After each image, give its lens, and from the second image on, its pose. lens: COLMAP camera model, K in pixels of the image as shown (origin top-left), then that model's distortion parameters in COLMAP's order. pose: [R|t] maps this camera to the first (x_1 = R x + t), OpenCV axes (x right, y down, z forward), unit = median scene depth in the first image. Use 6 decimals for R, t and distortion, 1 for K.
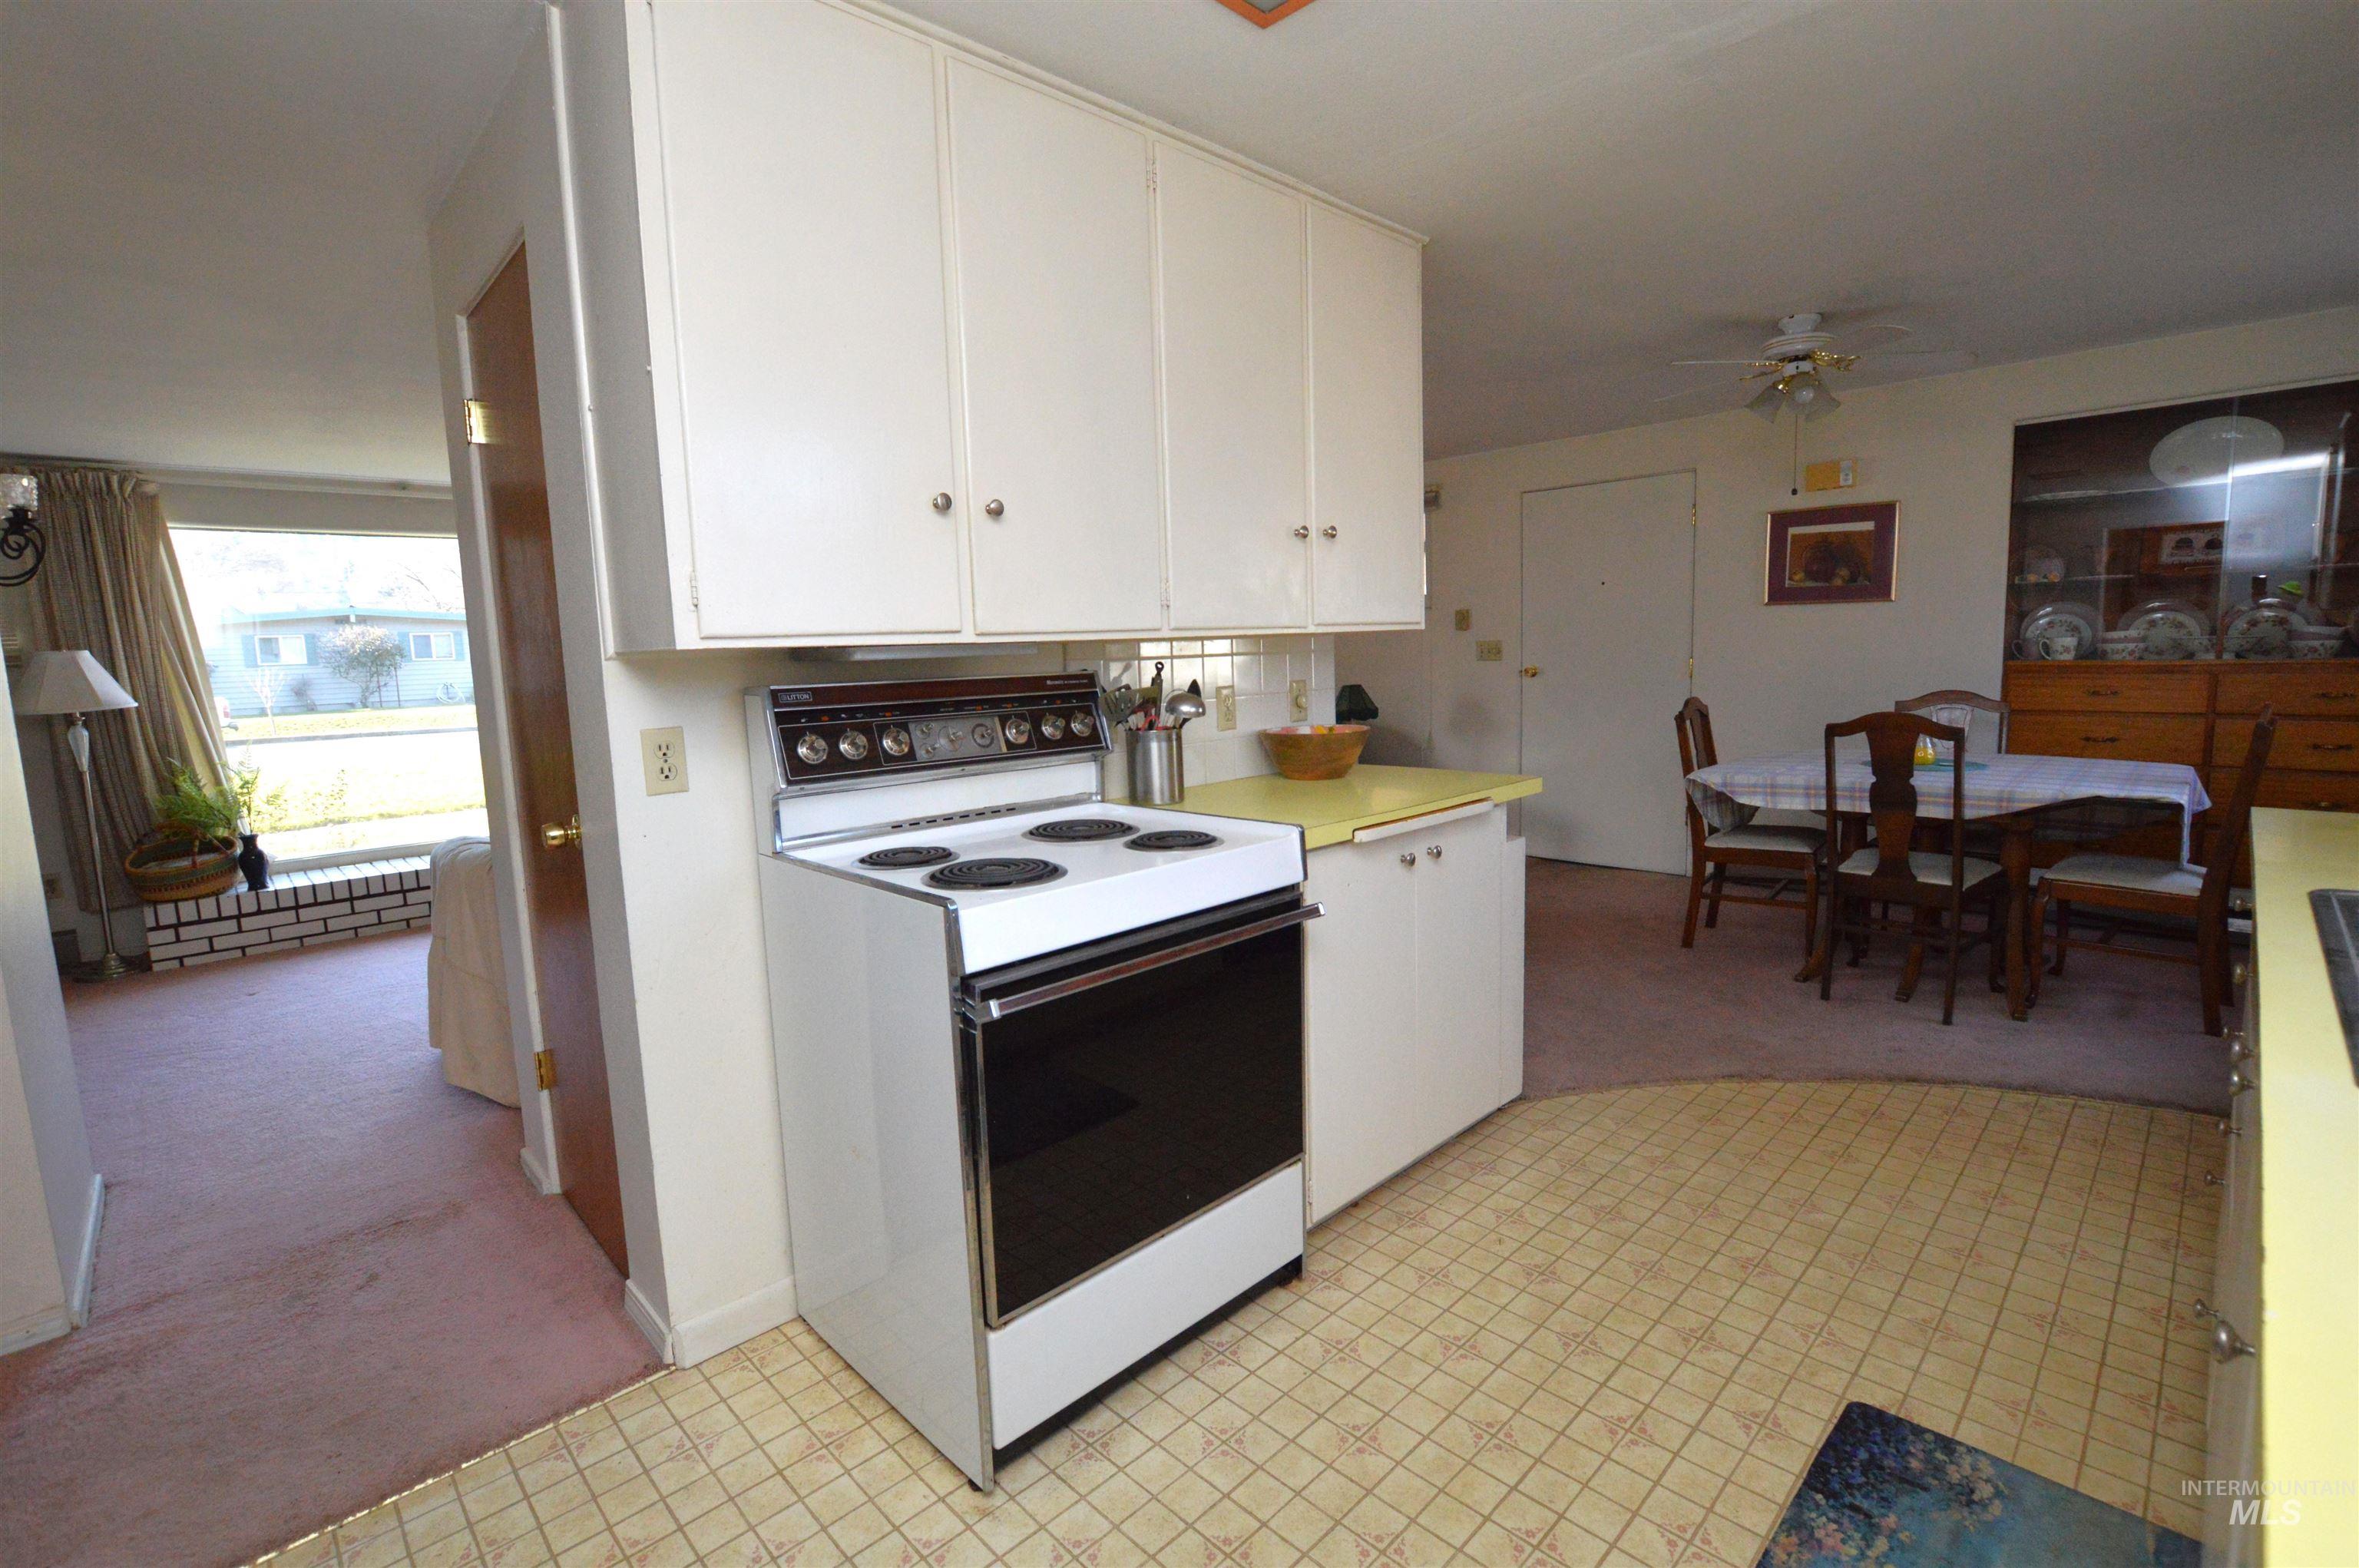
lens RADIAL K [[1058.2, 0, 1182.9], [0, 1058.2, 785.7], [0, 0, 1]] dist [-0.030272, 0.002848]
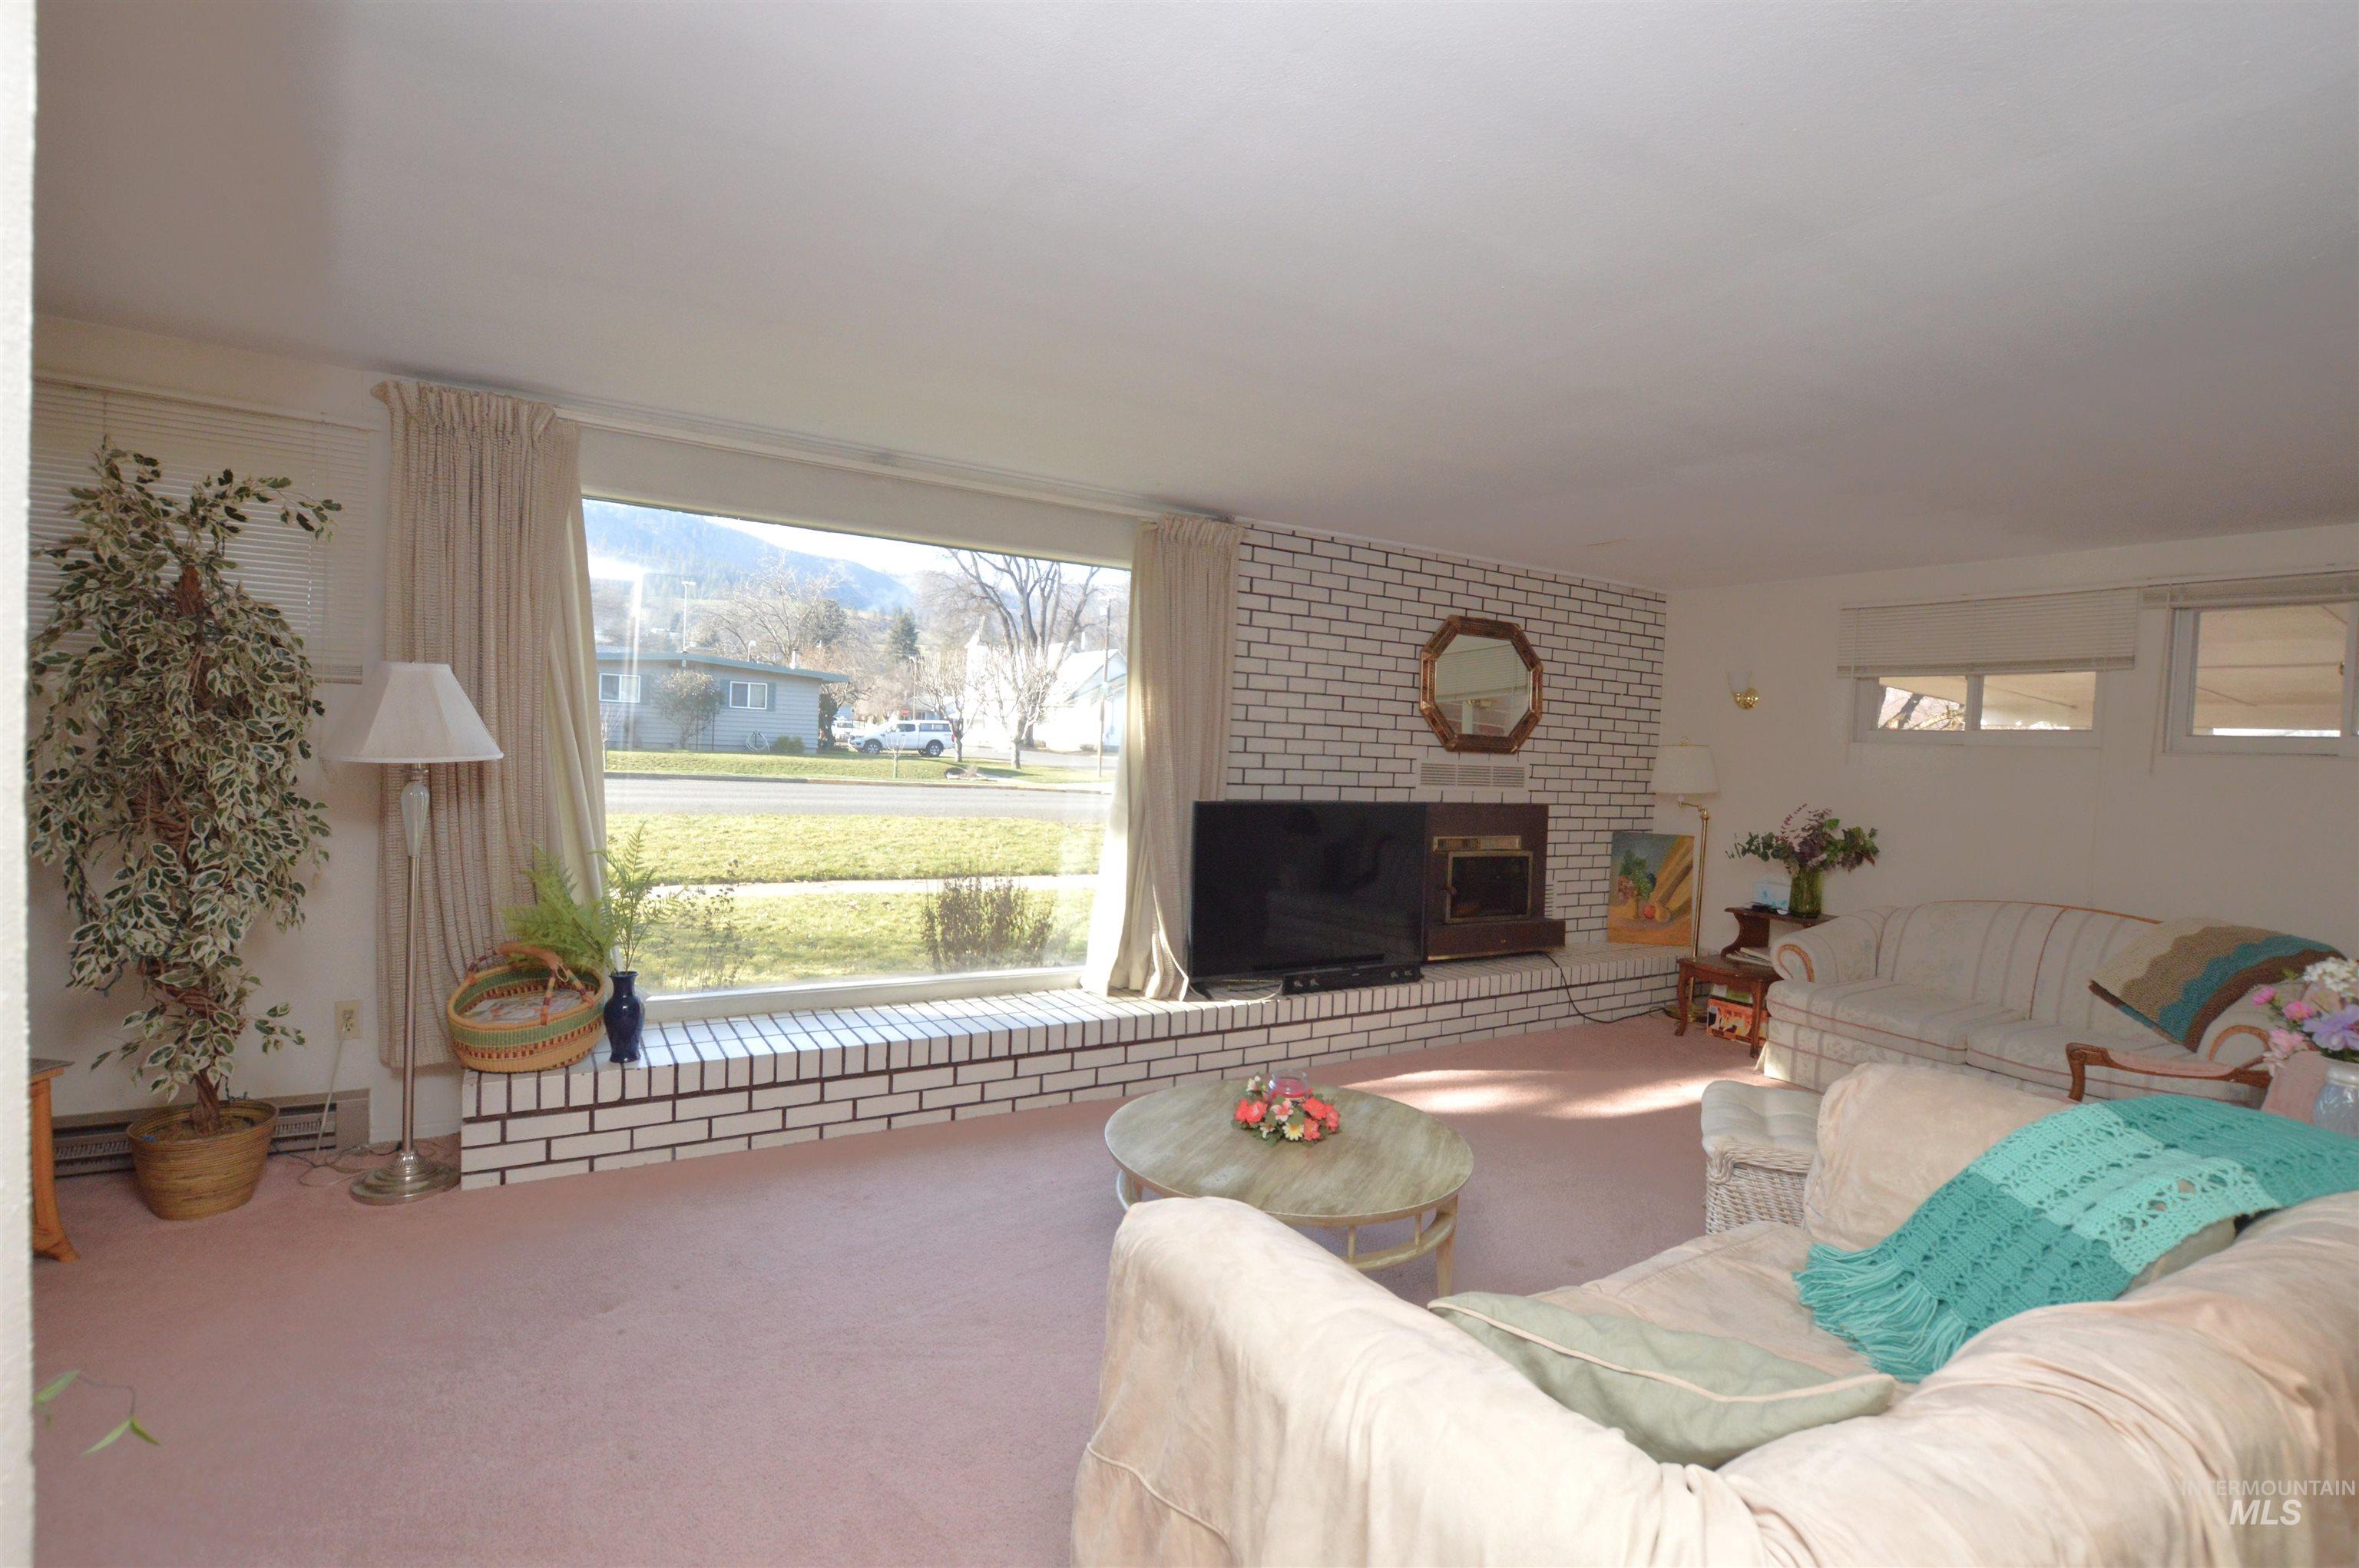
lens RADIAL K [[1084.5, 0, 1177.1], [0, 1084.5, 782.1], [0, 0, 1]] dist [-0.021370, -0.000036]
pose [[0.971081, 0.084433, -0.223322, -0.451815], [-0.104563, 0.991305, -0.079886, -0.051966], [0.214635, 0.100927, 0.971466, 0.434540]]
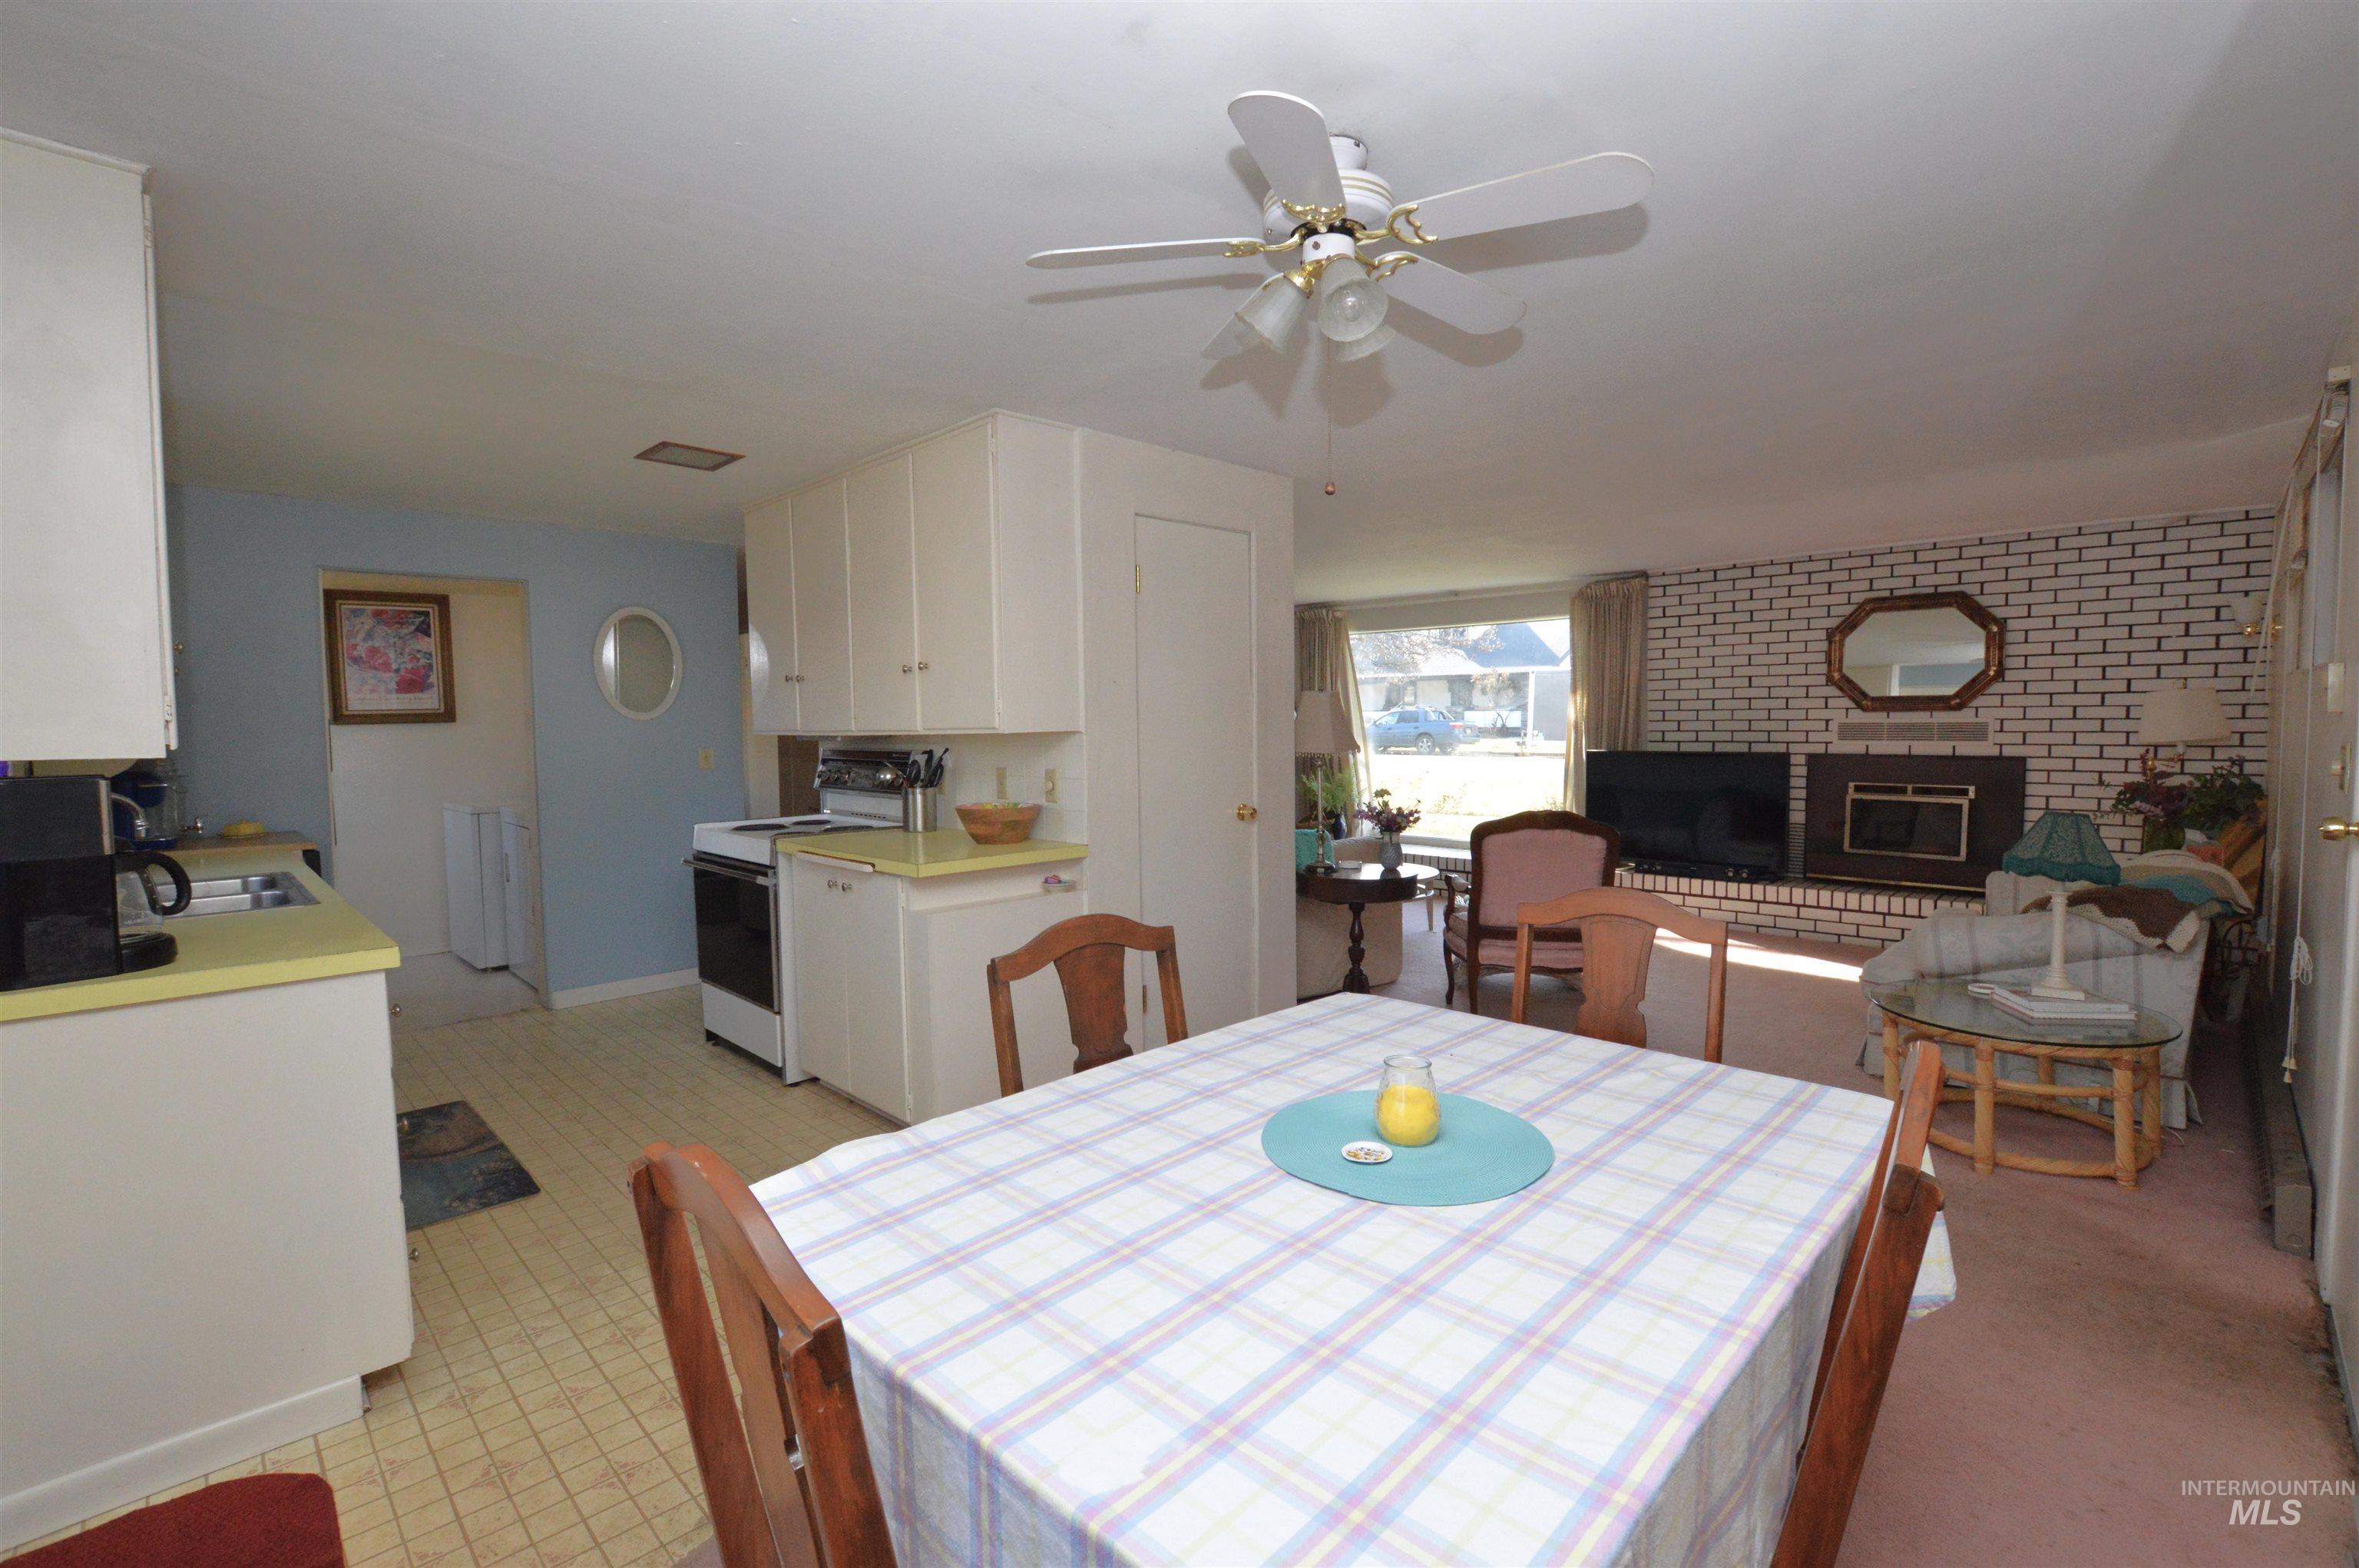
lens RADIAL K [[1058.2, 0, 1182.6], [0, 1058.2, 784.8], [0, 0, 1]] dist [-0.030272, 0.002848]
pose [[0.012904, 0.095341, -0.995361, 0.856597], [-0.114757, 0.989008, 0.093245, -0.136149], [0.993310, 0.113021, 0.023703, 0.714959]]
